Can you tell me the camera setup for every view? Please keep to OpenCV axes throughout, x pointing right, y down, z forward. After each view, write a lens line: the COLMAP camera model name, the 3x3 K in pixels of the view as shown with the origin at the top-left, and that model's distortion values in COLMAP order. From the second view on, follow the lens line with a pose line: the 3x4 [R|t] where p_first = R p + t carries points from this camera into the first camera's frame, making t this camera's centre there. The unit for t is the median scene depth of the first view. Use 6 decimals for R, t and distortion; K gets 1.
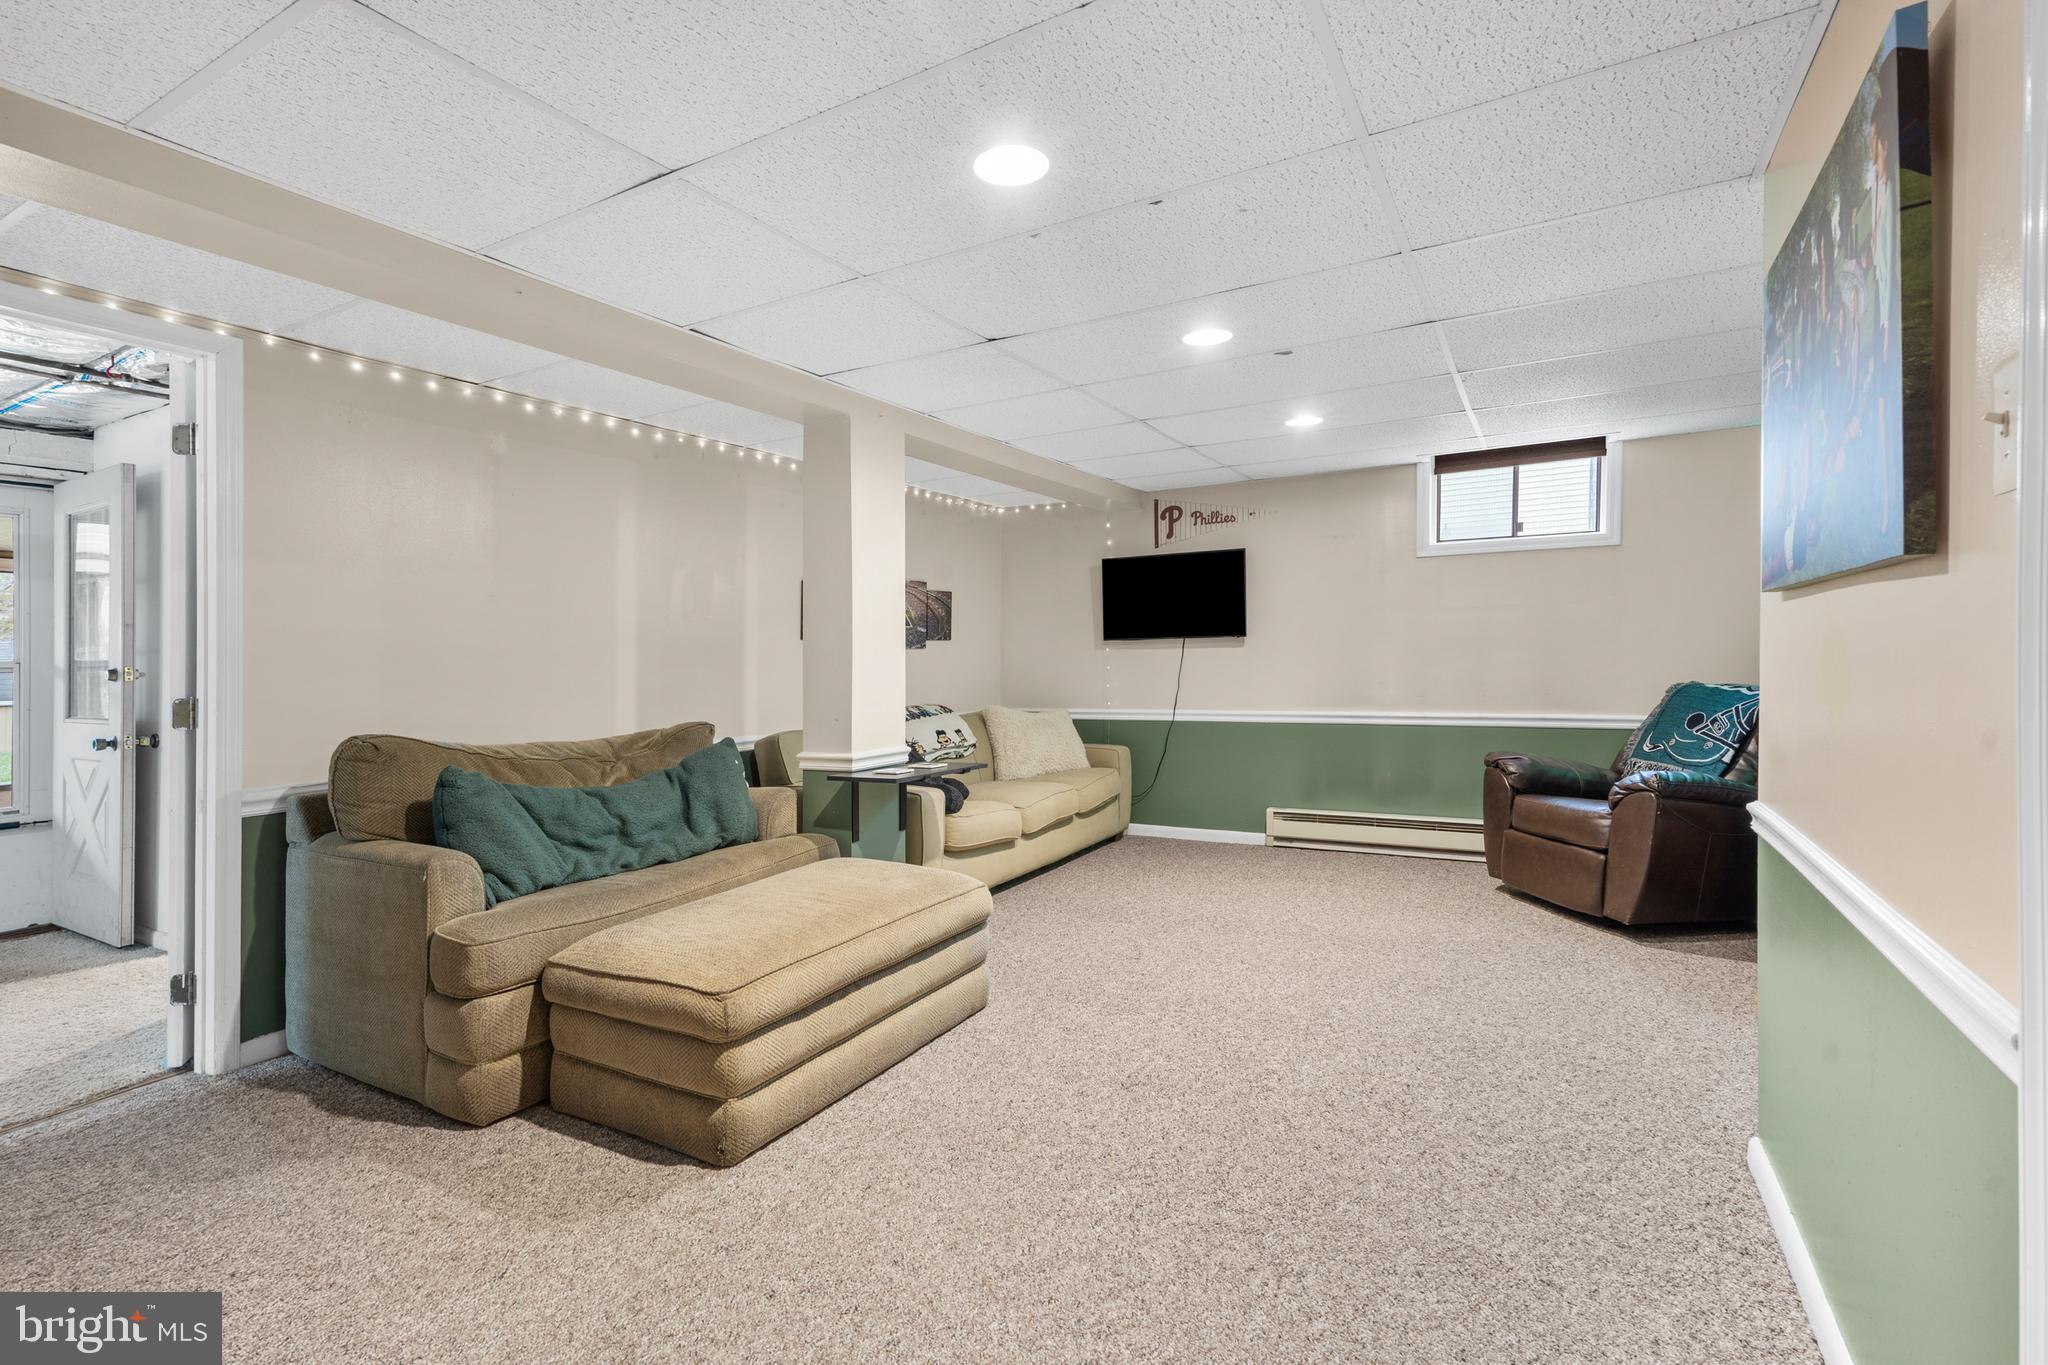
lens RADIAL K [[965.1, 0, 1020.1], [0, 965.1, 655.5], [0, 0, 1]] dist [-0.062585, 0.026182]
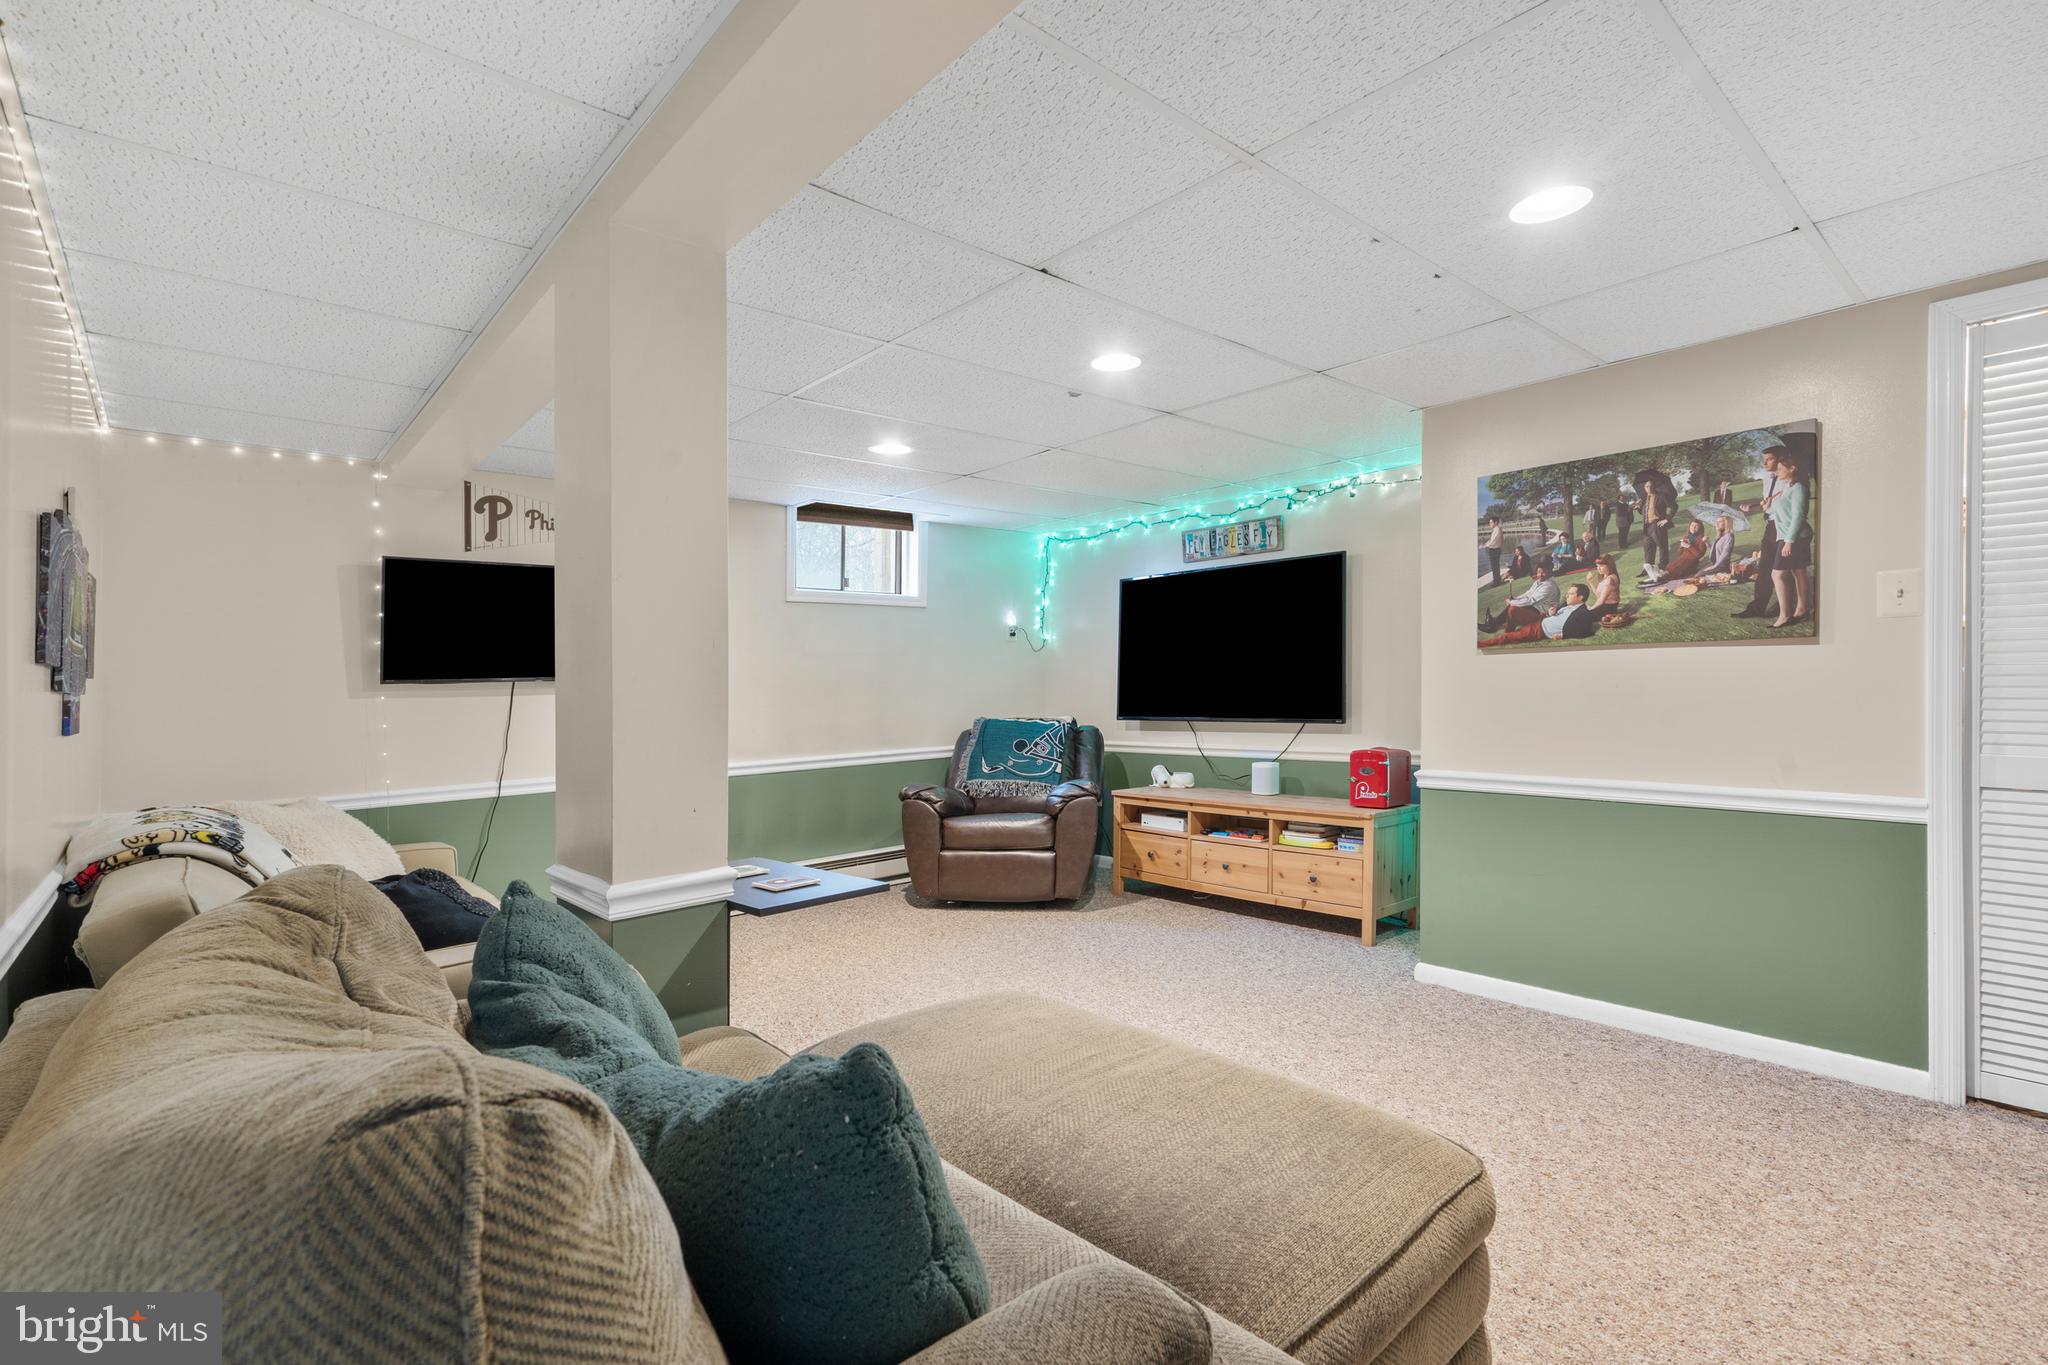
lens RADIAL K [[939.6, 0, 1066.5], [0, 939.6, 709.2], [0, 0, 1]] dist [0.000882, -0.000085]
pose [[0.312364, -0.016621, 0.949817, -0.422059], [0.017177, 0.999782, 0.011847, 0.002904], [-0.949807, 0.012615, 0.312582, 0.424020]]
